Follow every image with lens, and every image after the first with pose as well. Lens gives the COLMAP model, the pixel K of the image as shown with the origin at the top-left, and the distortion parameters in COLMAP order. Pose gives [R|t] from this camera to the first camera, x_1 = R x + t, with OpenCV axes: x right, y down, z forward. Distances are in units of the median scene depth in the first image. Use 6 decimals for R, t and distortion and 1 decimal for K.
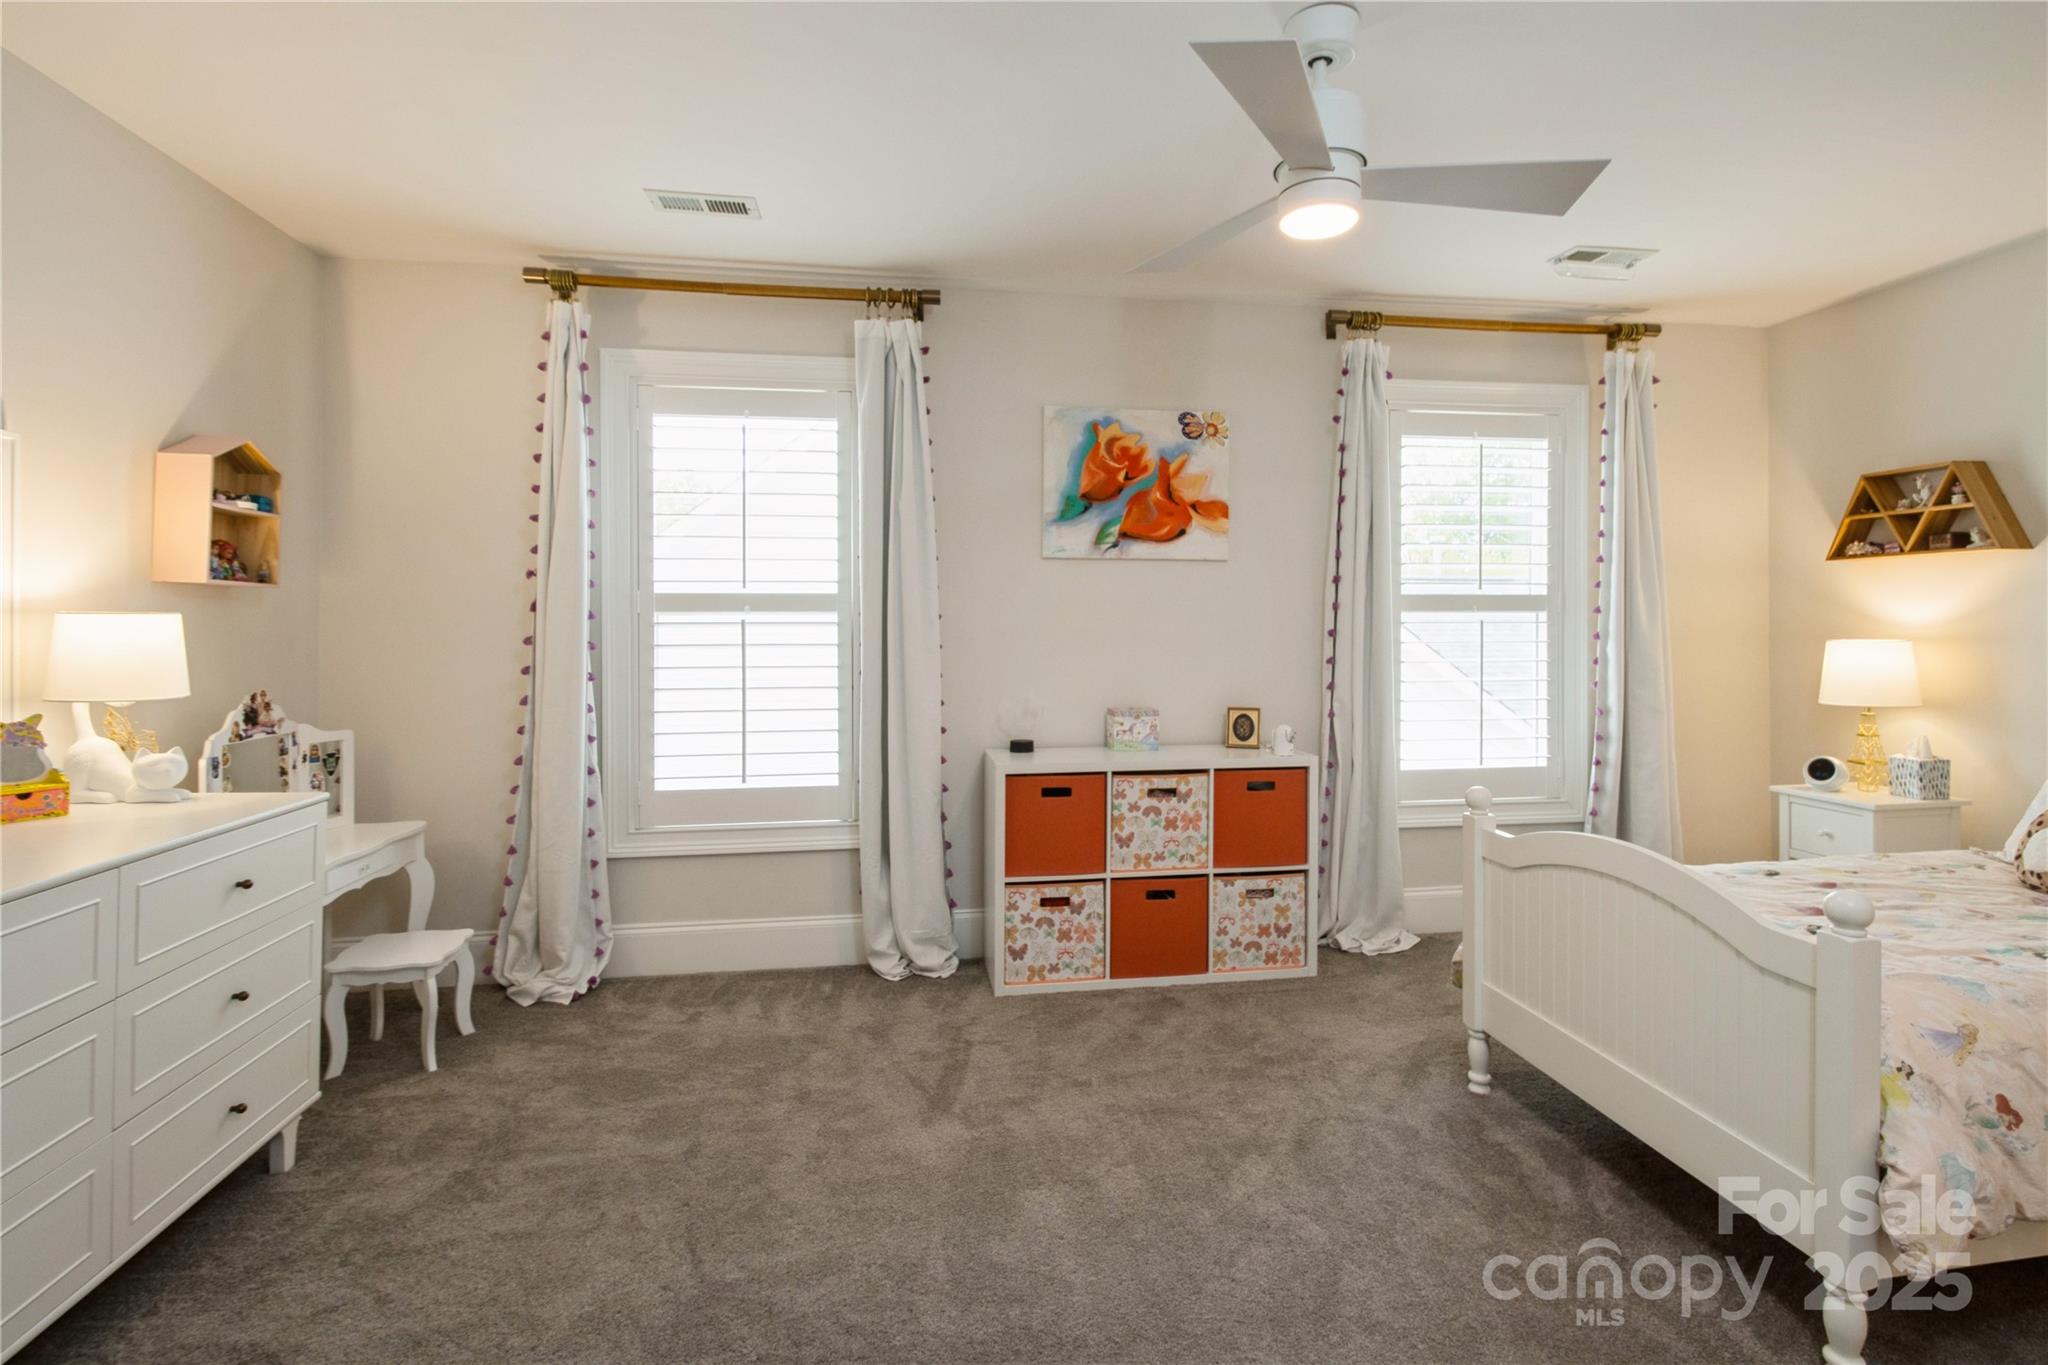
lens RADIAL K [[953.6, 0, 1043.6], [0, 953.6, 626.2], [0, 0, 1]] dist [-0.004373, -0.000547]
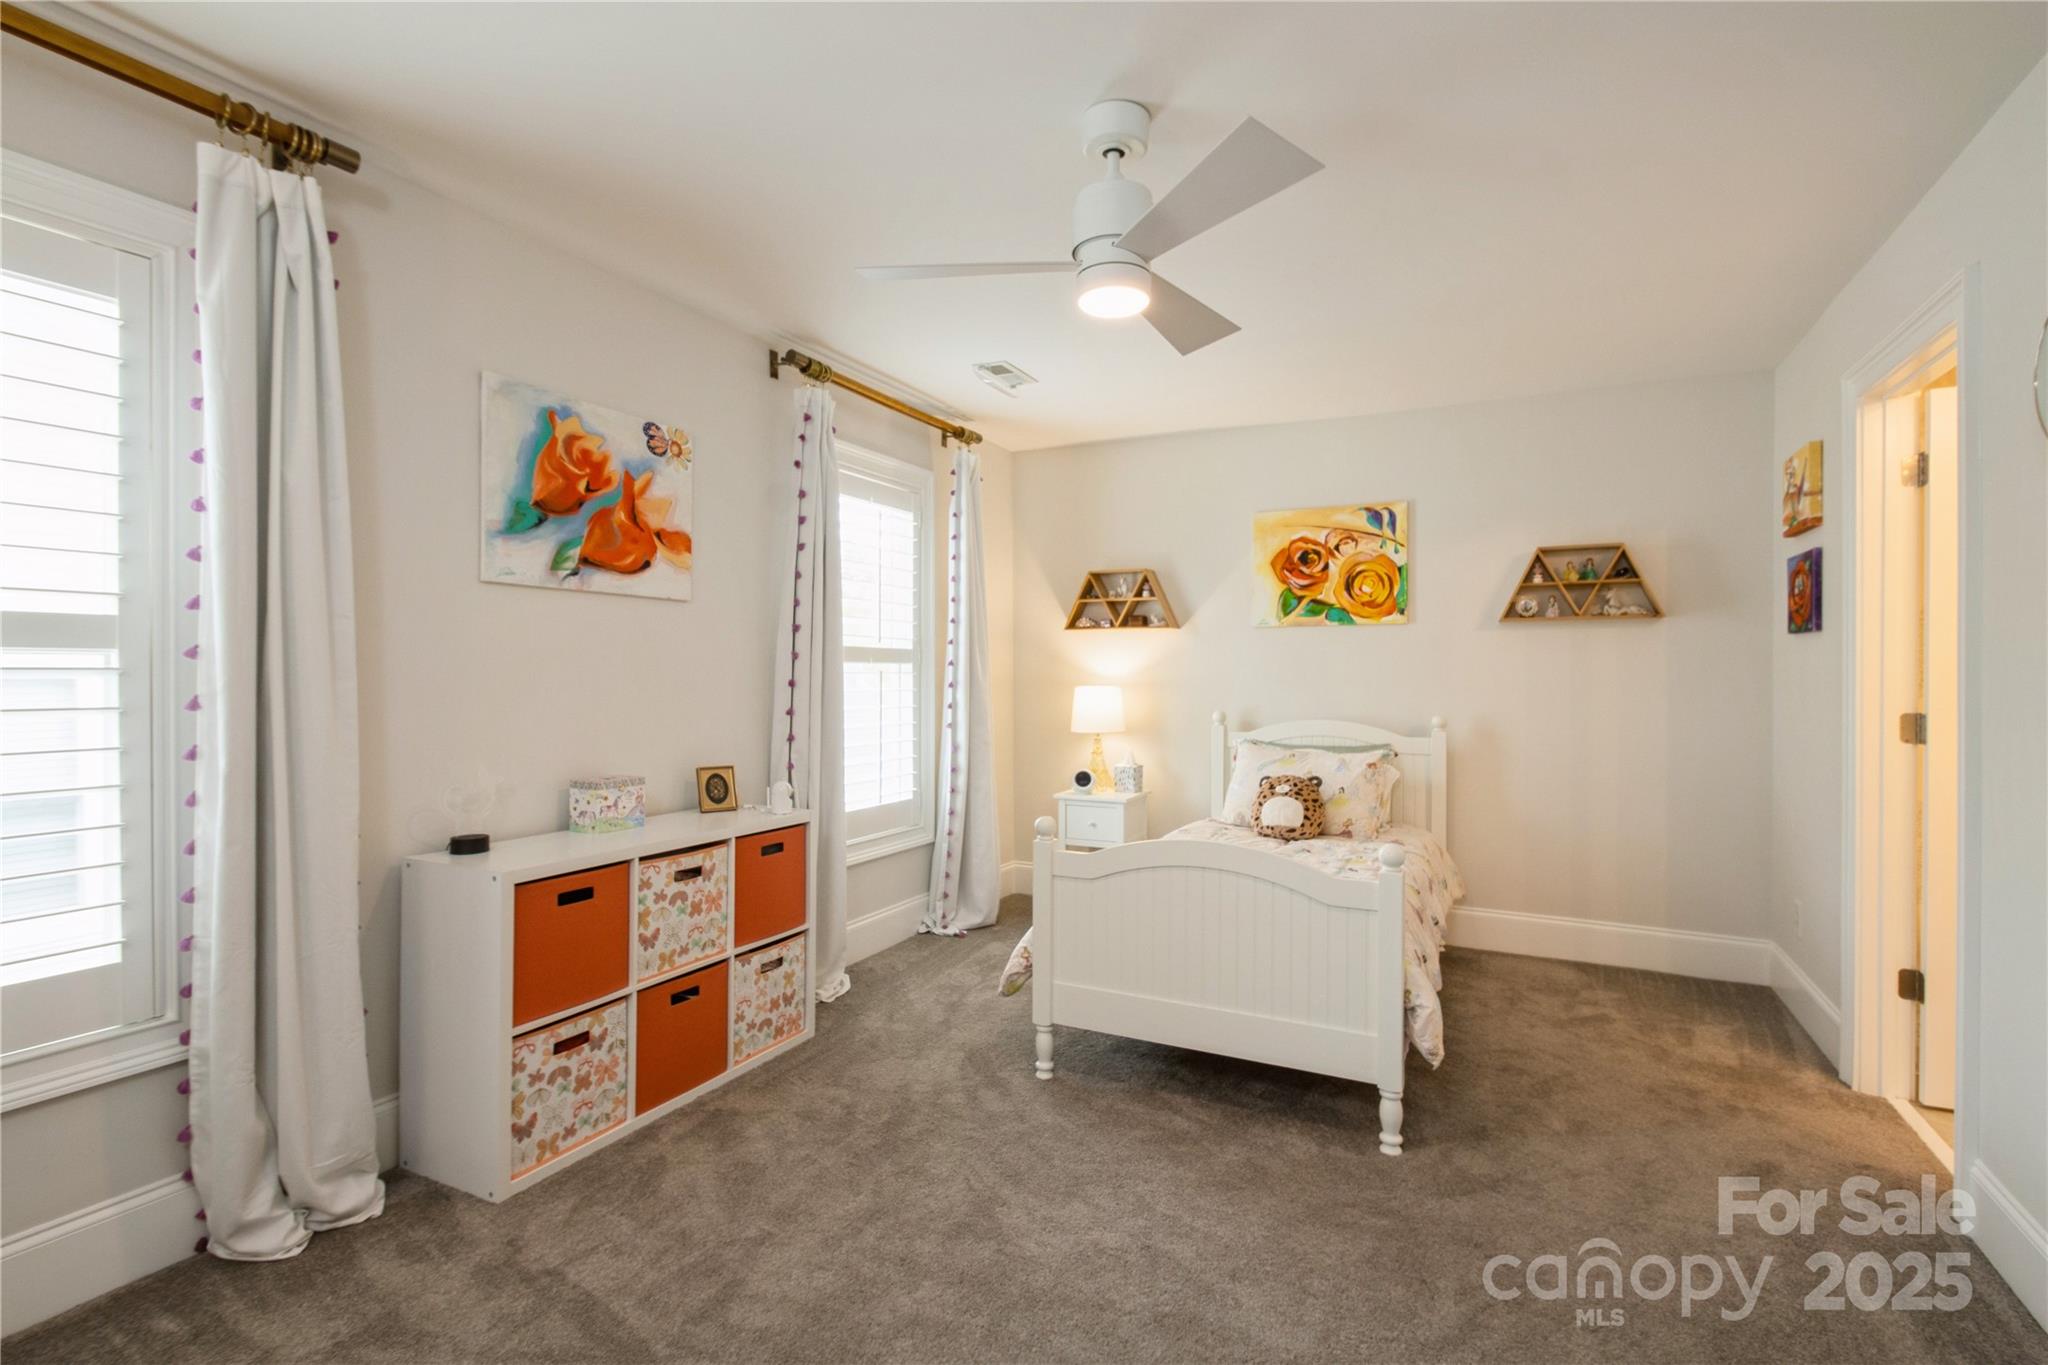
lens RADIAL K [[940.1, 0, 1024.0], [0, 940.1, 682.5], [0, 0, 1]] dist [0.013475, -0.011669]
pose [[0.582297, -0.004037, 0.812966, -0.371170], [-0.002512, 0.999974, 0.006765, -0.000691], [-0.812972, -0.005982, 0.582272, 0.268867]]
